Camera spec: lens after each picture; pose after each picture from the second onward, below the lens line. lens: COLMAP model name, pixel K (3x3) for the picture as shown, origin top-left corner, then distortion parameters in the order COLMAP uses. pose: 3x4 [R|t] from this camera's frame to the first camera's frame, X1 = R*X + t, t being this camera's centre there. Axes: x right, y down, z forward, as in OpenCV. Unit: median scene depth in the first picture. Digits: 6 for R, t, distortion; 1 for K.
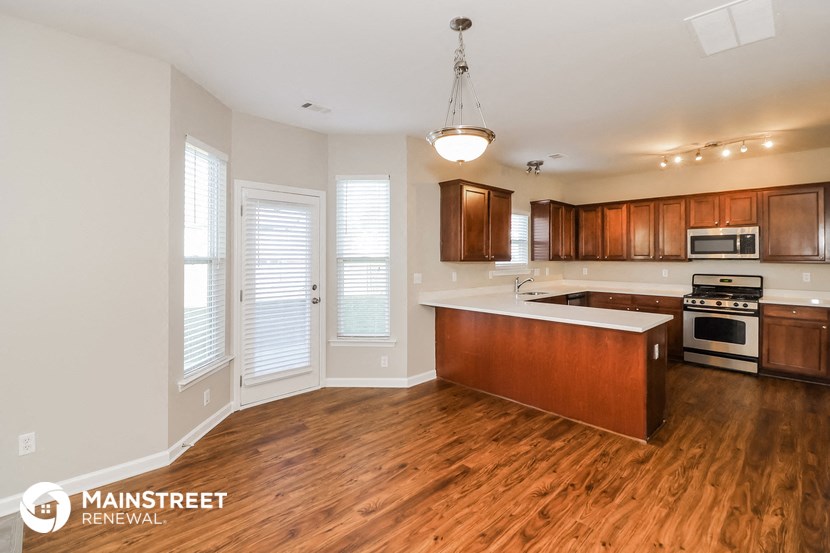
lens RADIAL K [[385.3, 0, 425.6], [0, 385.3, 251.4], [0, 0, 1]] dist [0.020950, -0.000853]
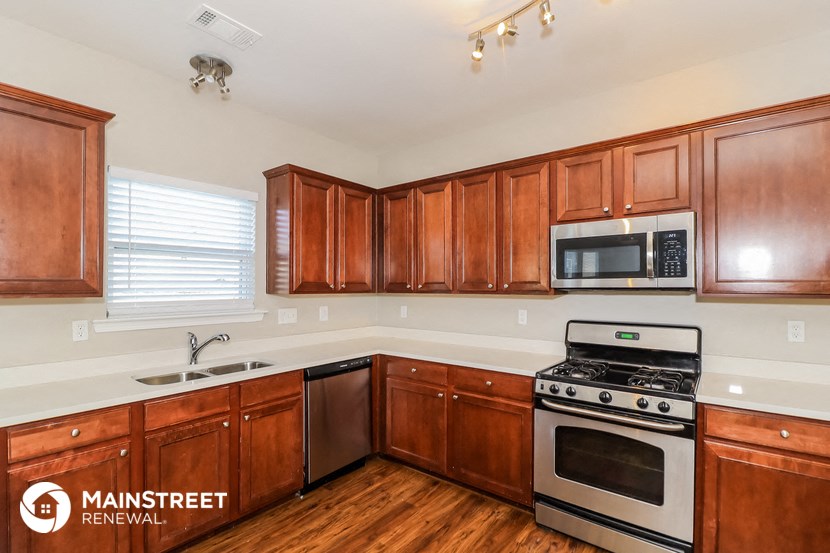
lens RADIAL K [[385.3, 0, 414.5], [0, 385.3, 282.6], [0, 0, 1]] dist [0.020950, -0.000853]
pose [[0.995035, -0.000631, 0.099529, 0.478131], [0.000273, 0.999993, 0.003609, 0.009712], [-0.099530, -0.003564, 0.995028, 0.573159]]
